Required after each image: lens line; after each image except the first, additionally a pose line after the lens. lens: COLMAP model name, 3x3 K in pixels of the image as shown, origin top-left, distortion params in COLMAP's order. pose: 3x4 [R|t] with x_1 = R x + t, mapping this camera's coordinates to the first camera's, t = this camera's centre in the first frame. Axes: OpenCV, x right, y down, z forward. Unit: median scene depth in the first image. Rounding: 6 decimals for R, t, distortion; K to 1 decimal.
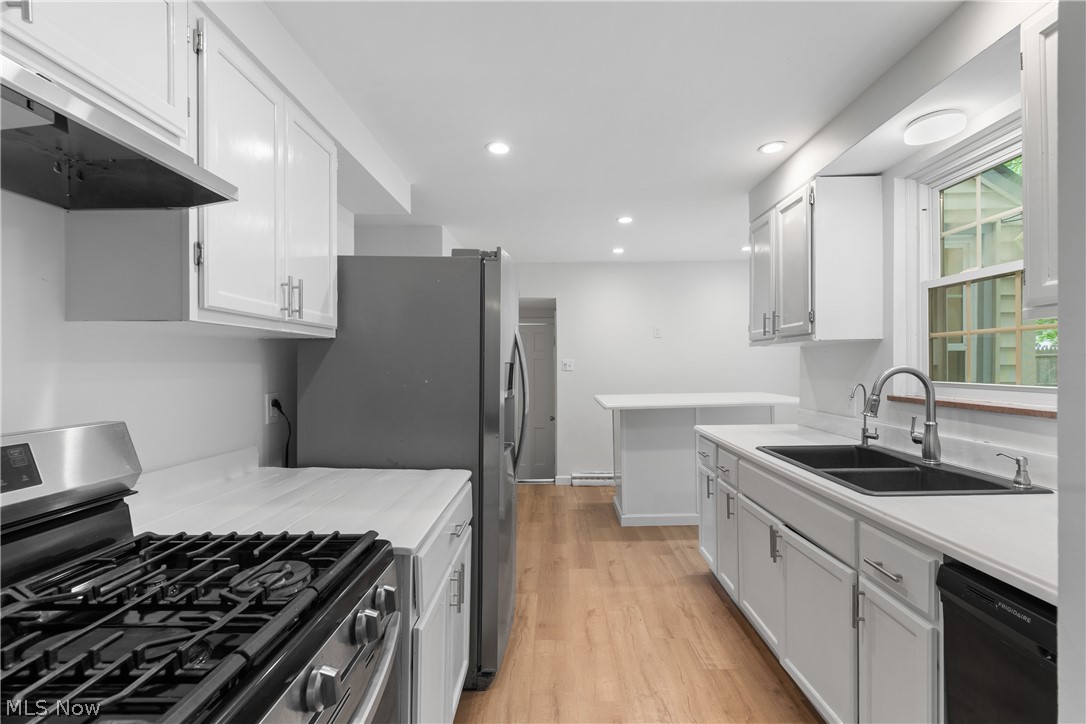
lens RADIAL K [[487.4, 0, 542.1], [0, 487.4, 362.8], [0, 0, 1]] dist [0.002646, 0.000109]
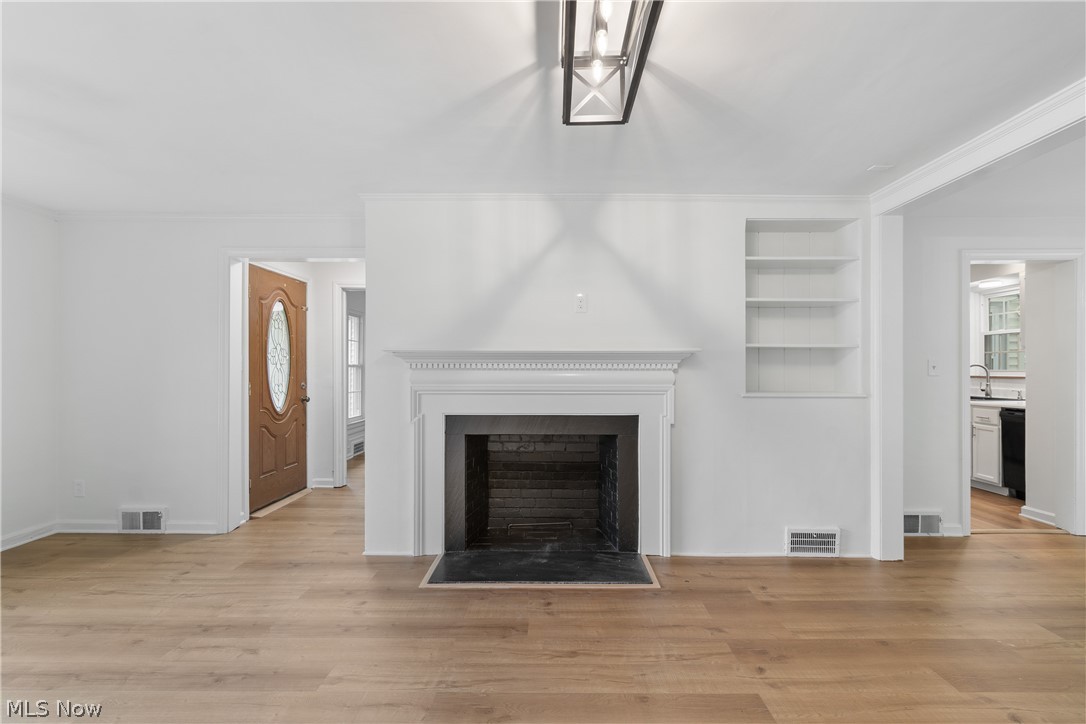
lens RADIAL K [[487.4, 0, 553.0], [0, 487.4, 365.8], [0, 0, 1]] dist [0.002646, 0.000109]
pose [[0.999819, 0.003658, 0.018670, -1.796007], [-0.003584, 0.999985, -0.004024, 0.036403], [-0.018685, 0.003956, 0.999818, -1.804889]]
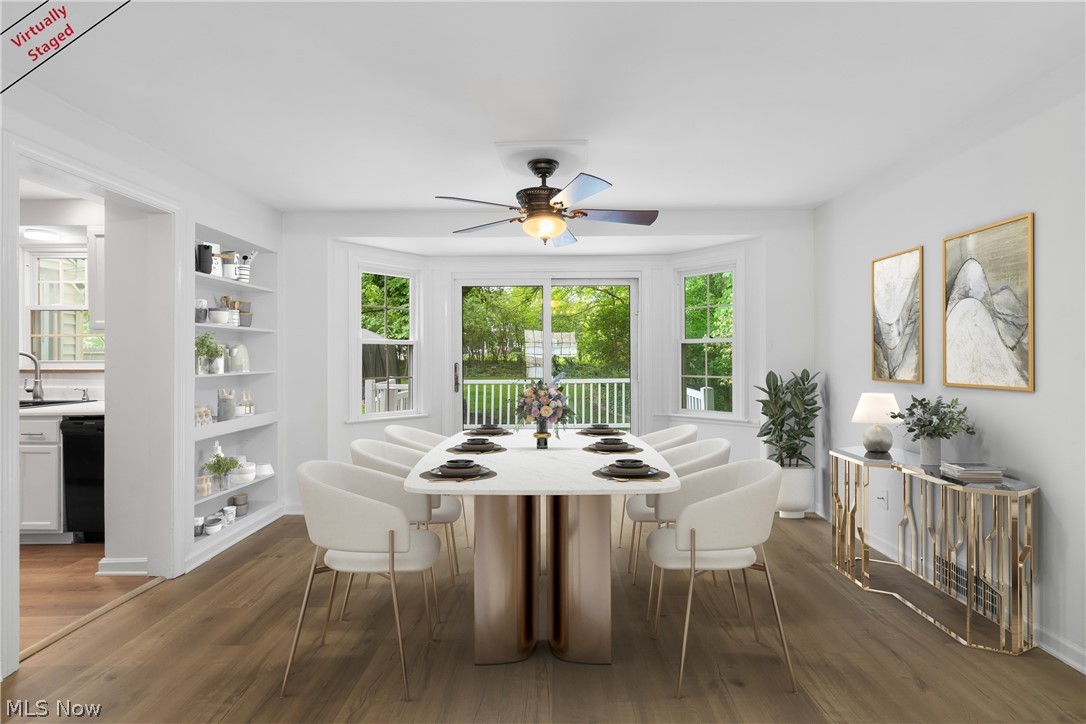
lens RADIAL K [[487.4, 0, 551.5], [0, 487.4, 359.3], [0, 0, 1]] dist [0.002646, 0.000109]
pose [[-0.007709, 0.004466, 0.999960, -1.170780], [0.001110, 0.999989, -0.004458, 0.046072], [-0.999970, 0.001075, -0.007714, -1.038277]]
